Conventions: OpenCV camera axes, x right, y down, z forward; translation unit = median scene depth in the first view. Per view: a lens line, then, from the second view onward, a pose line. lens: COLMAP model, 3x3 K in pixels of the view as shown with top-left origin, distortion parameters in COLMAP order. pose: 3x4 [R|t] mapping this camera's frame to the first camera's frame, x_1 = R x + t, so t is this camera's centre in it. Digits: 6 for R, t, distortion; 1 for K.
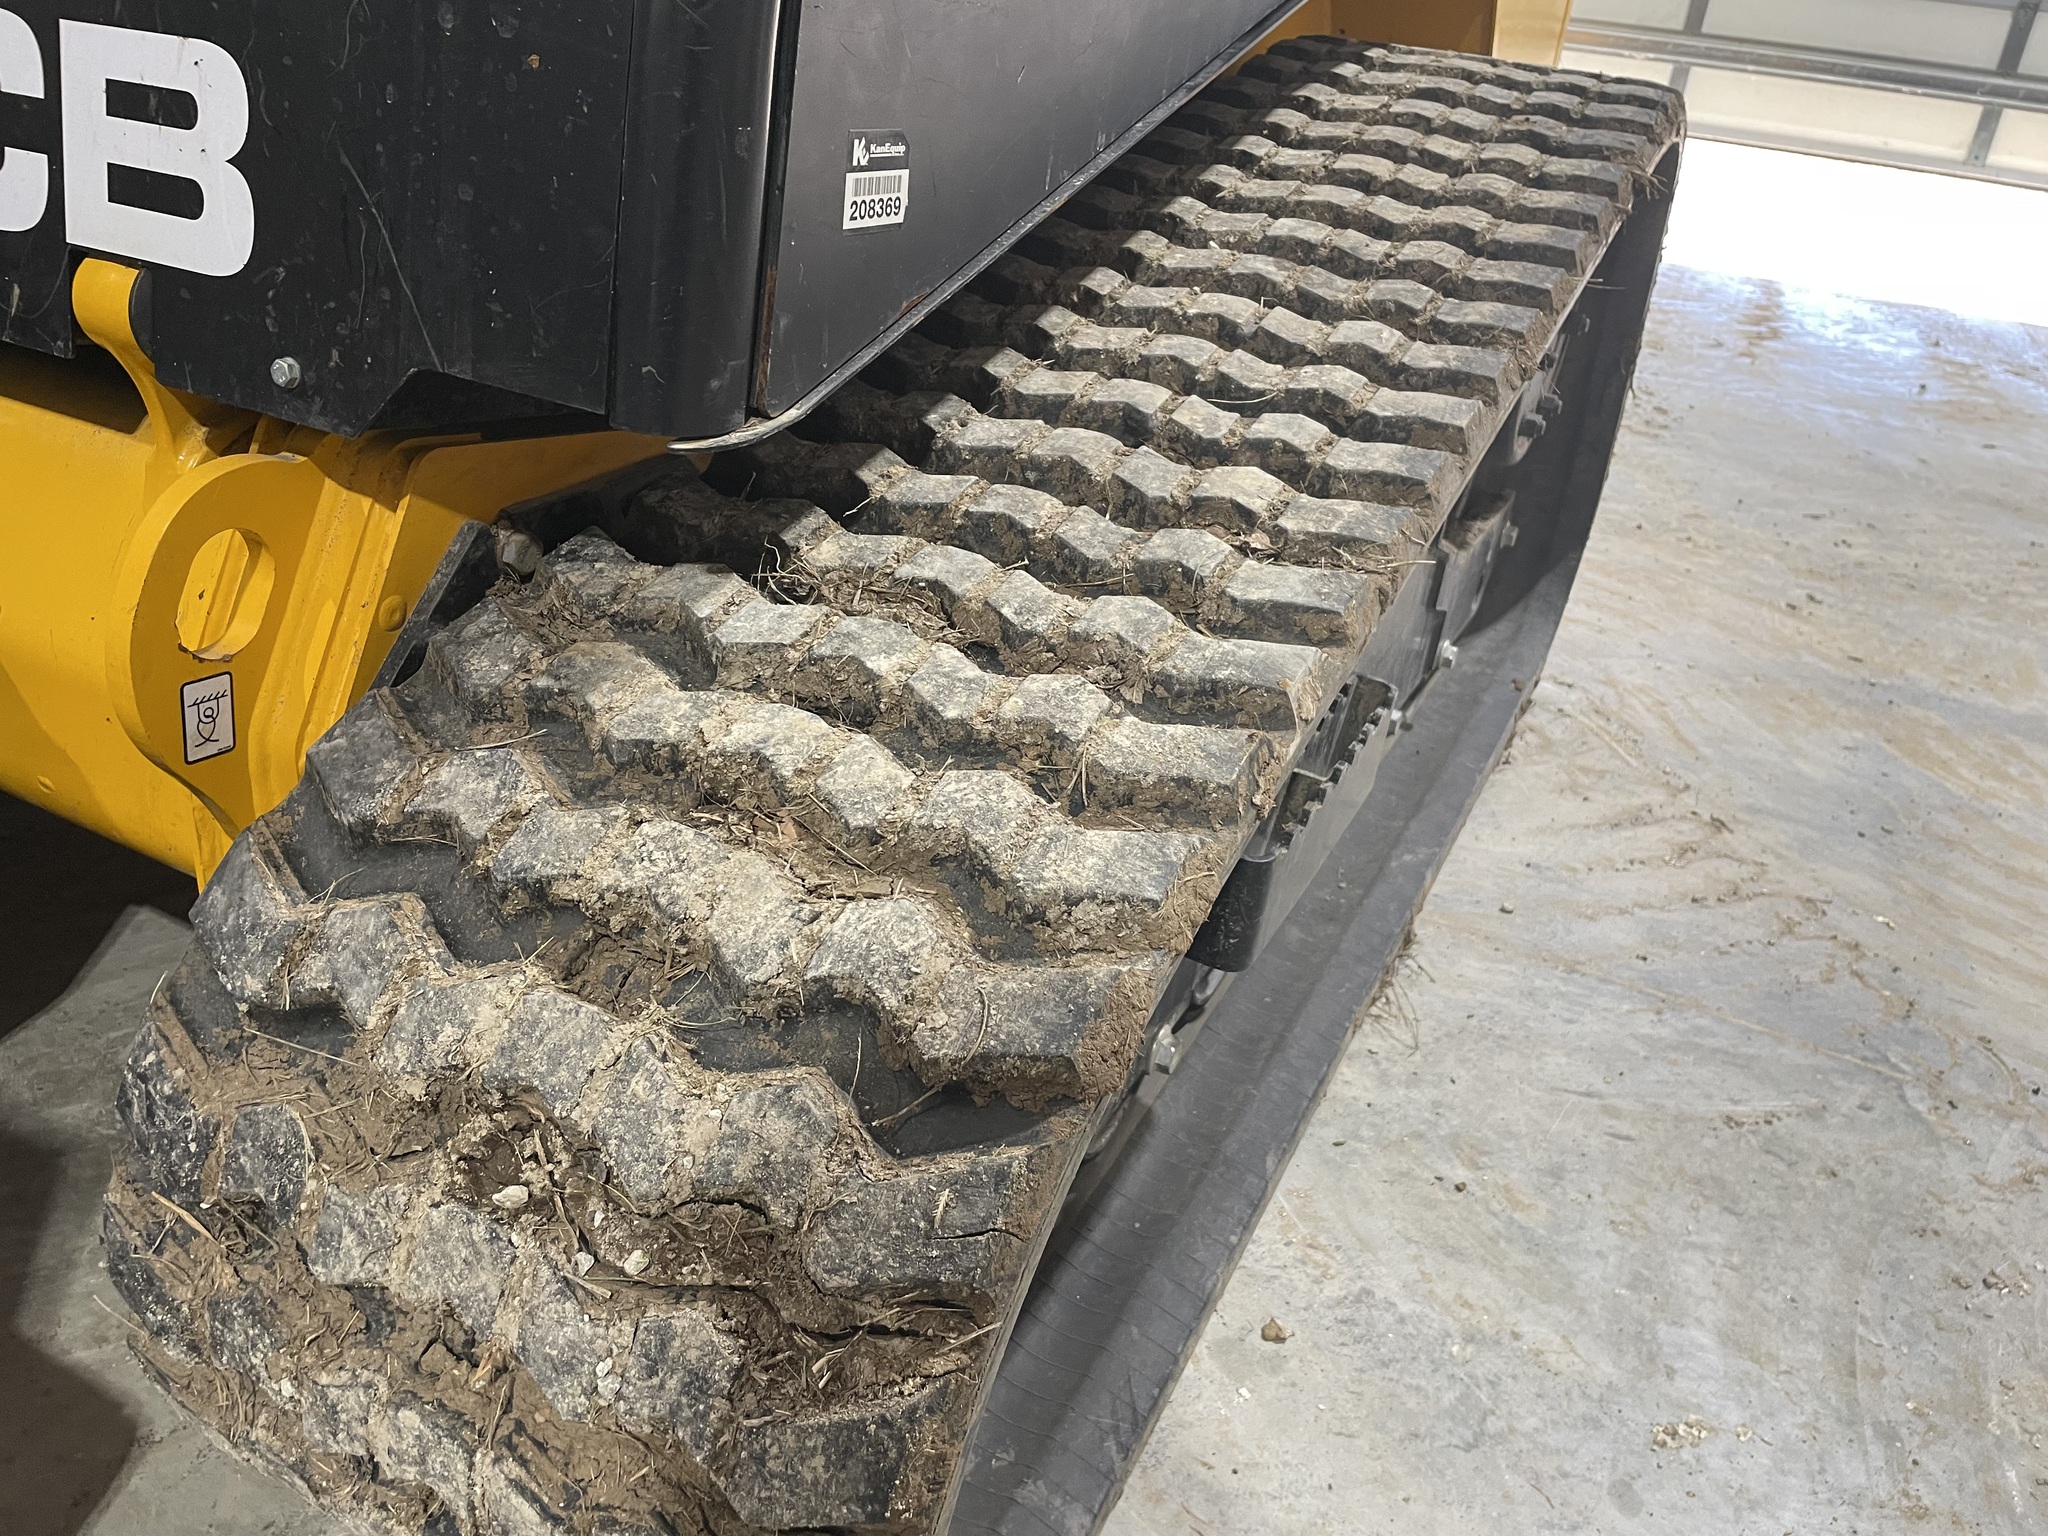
lens RADIAL K [[1543.2, 0, 1027.2], [0, 1543.2, 752.6], [0, 0, 1]] dist [0.088798, -0.113548]
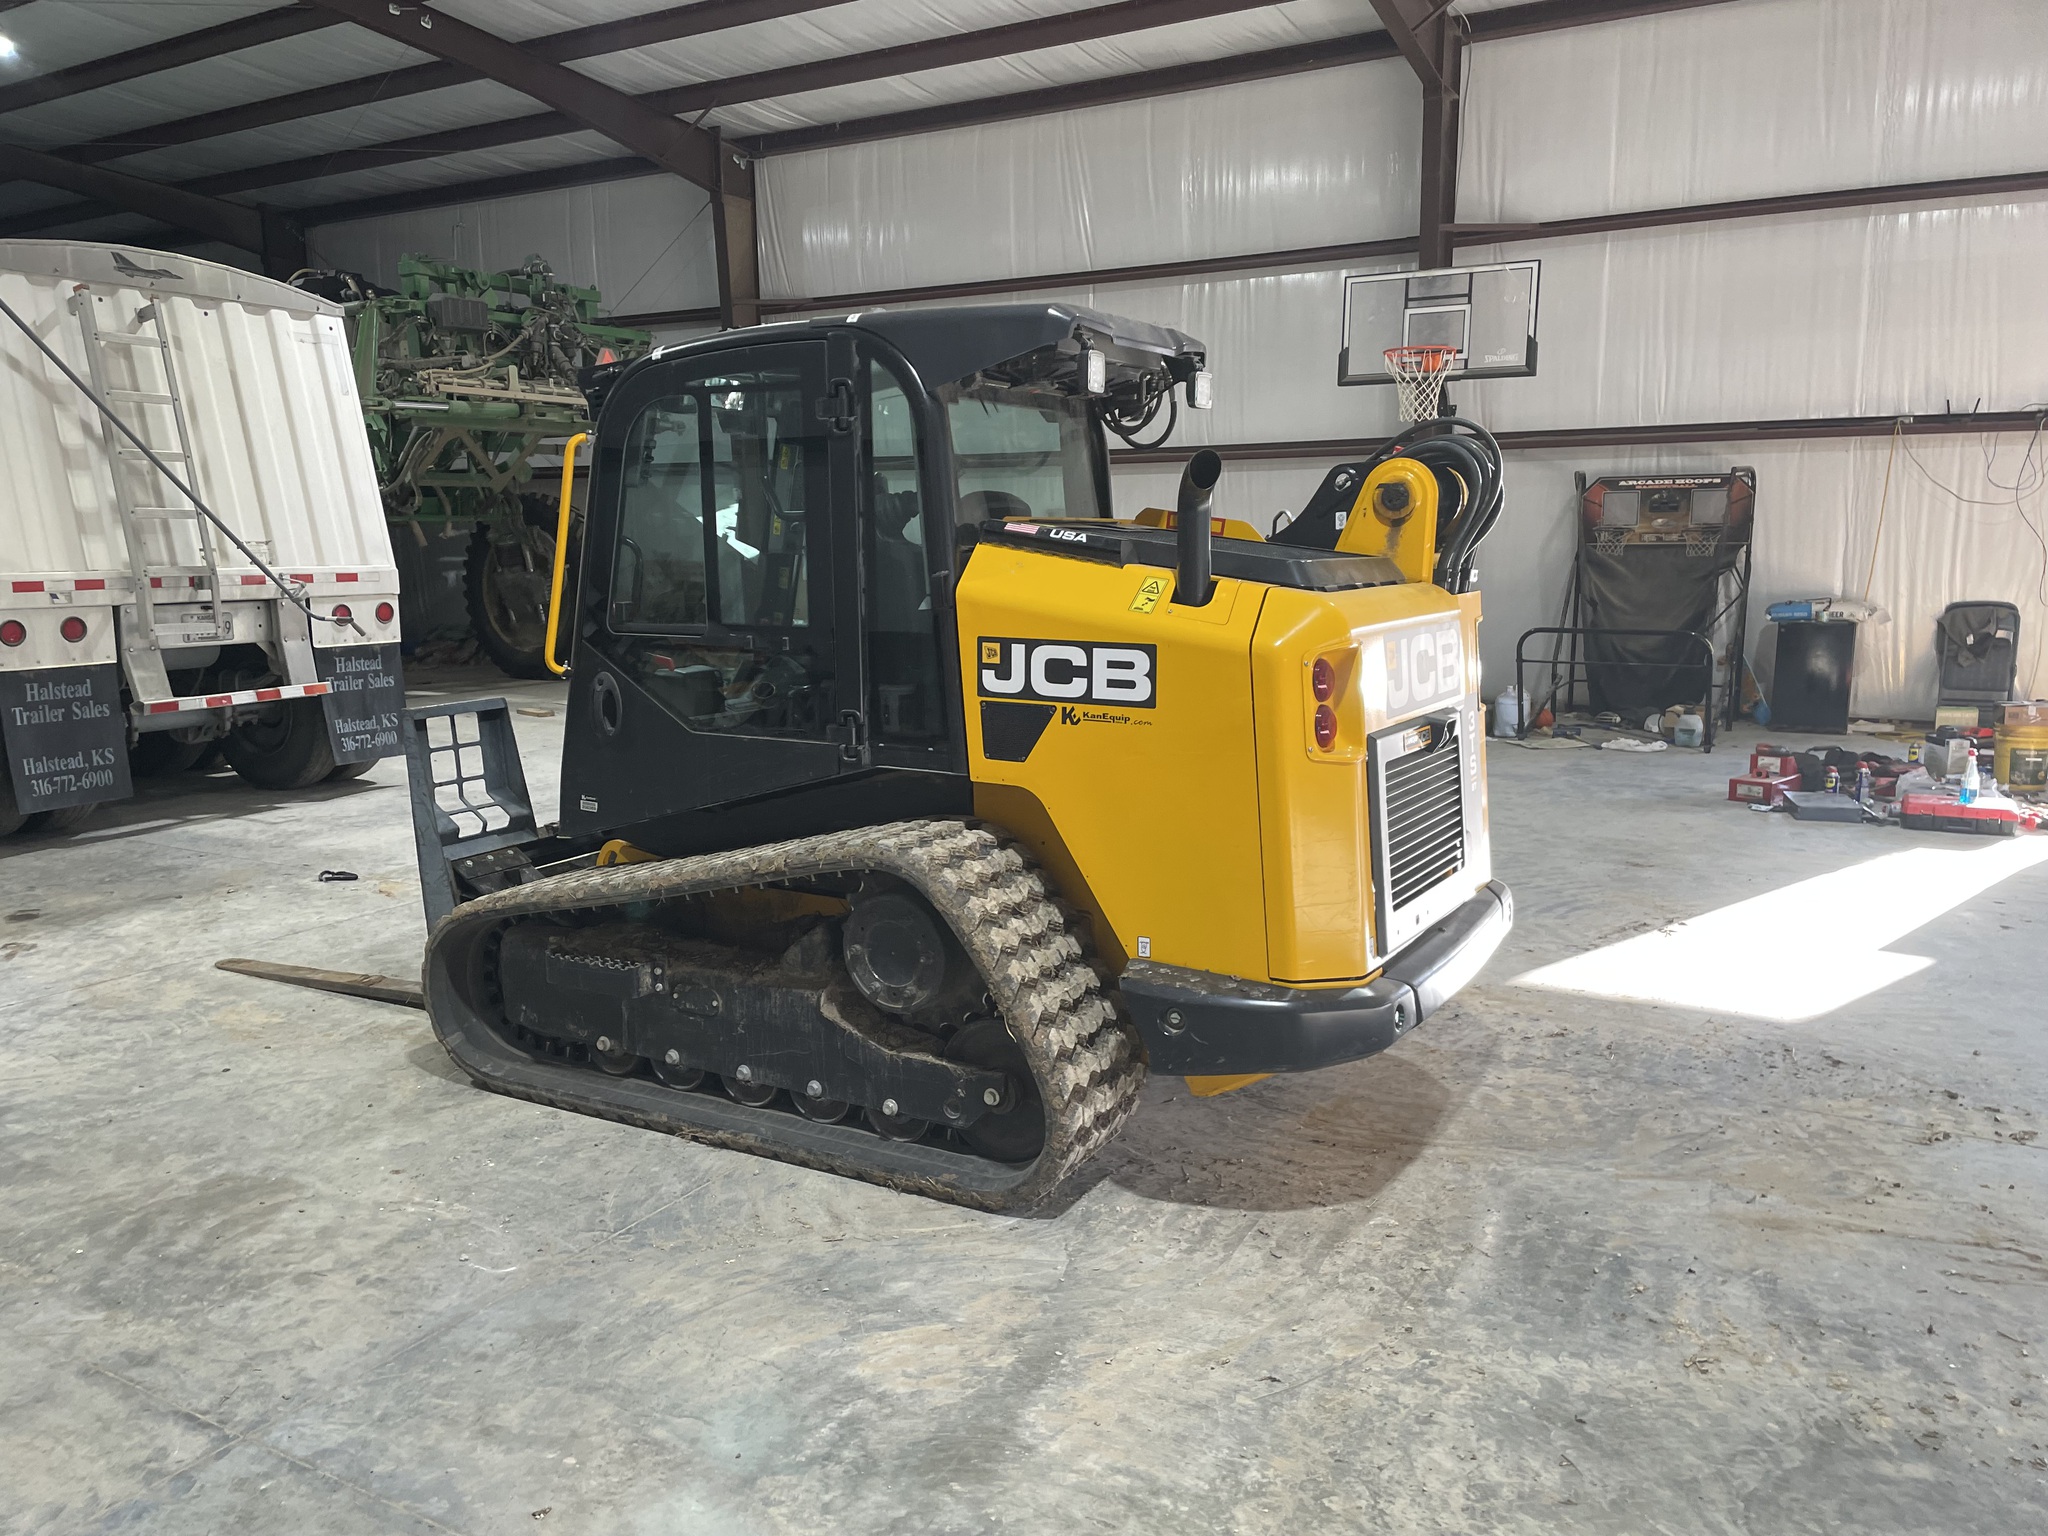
lens RADIAL K [[1543.2, 0, 999.7], [0, 1543.2, 763.2], [0, 0, 1]] dist [0.088798, -0.113548]
pose [[-0.062350, 0.052397, -0.996678, 4.846482], [-0.466964, 0.881045, 0.075530, -1.456612], [0.882076, 0.470122, -0.030466, 2.195663]]
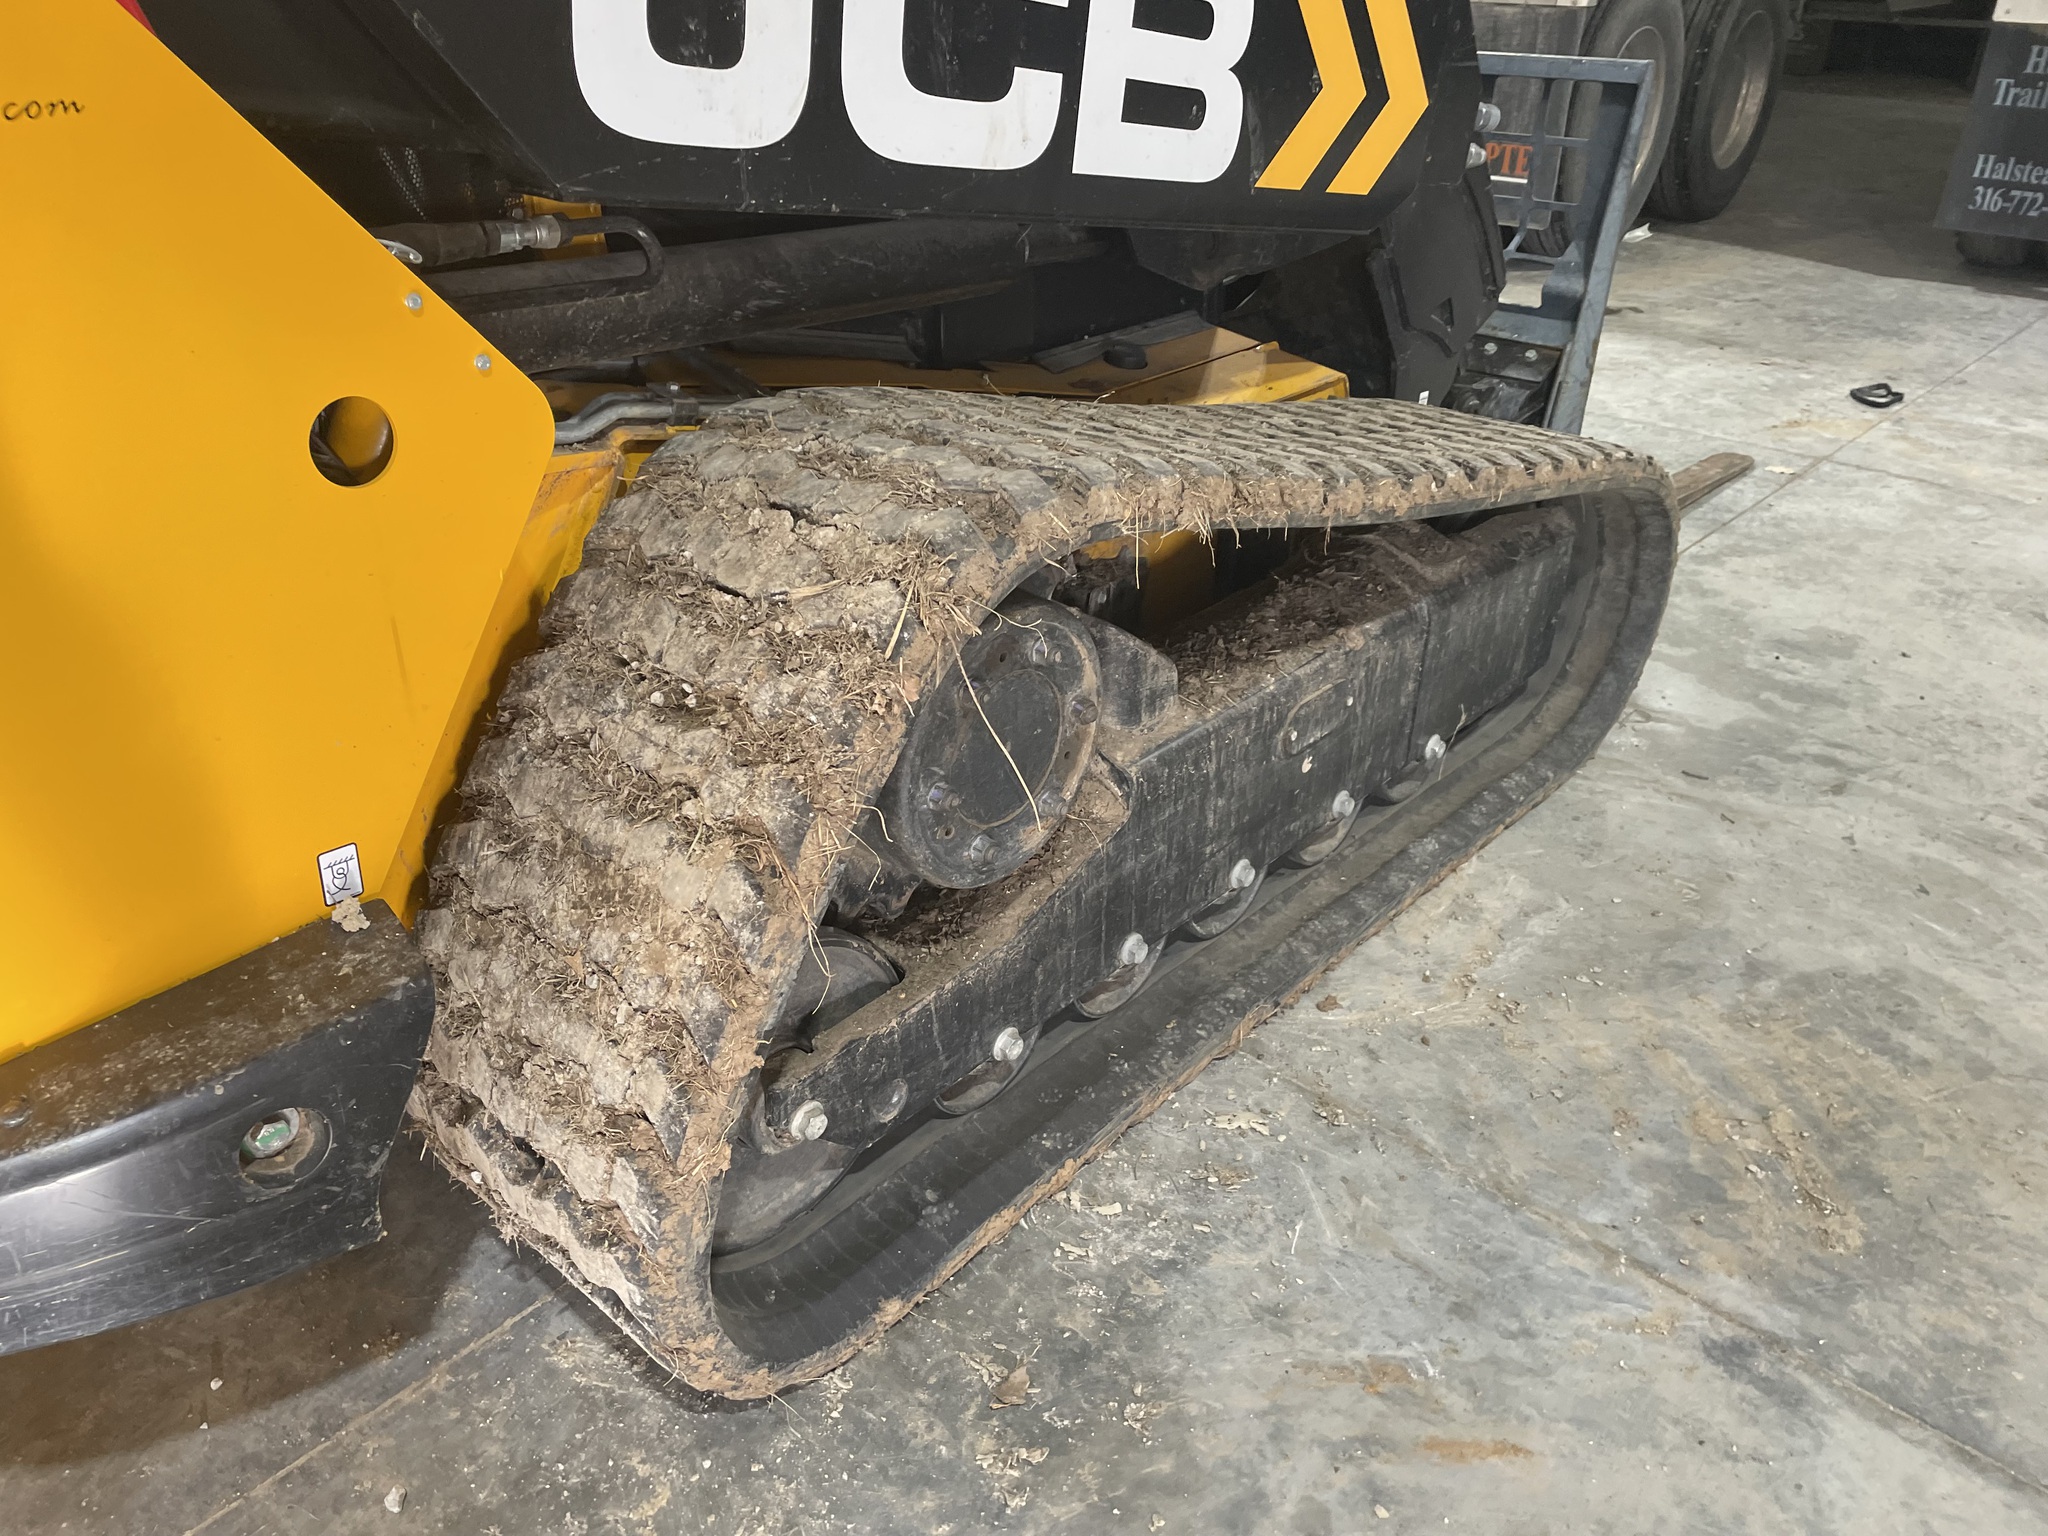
lens RADIAL K [[1543.2, 0, 1000.2], [0, 1543.2, 773.8], [0, 0, 1]] dist [0.088798, -0.113548]
pose [[-0.955785, -0.225039, 0.189296, -1.486577], [0.041832, 0.533123, 0.845003, -2.581862], [-0.291076, 0.815560, -0.500137, 3.675916]]
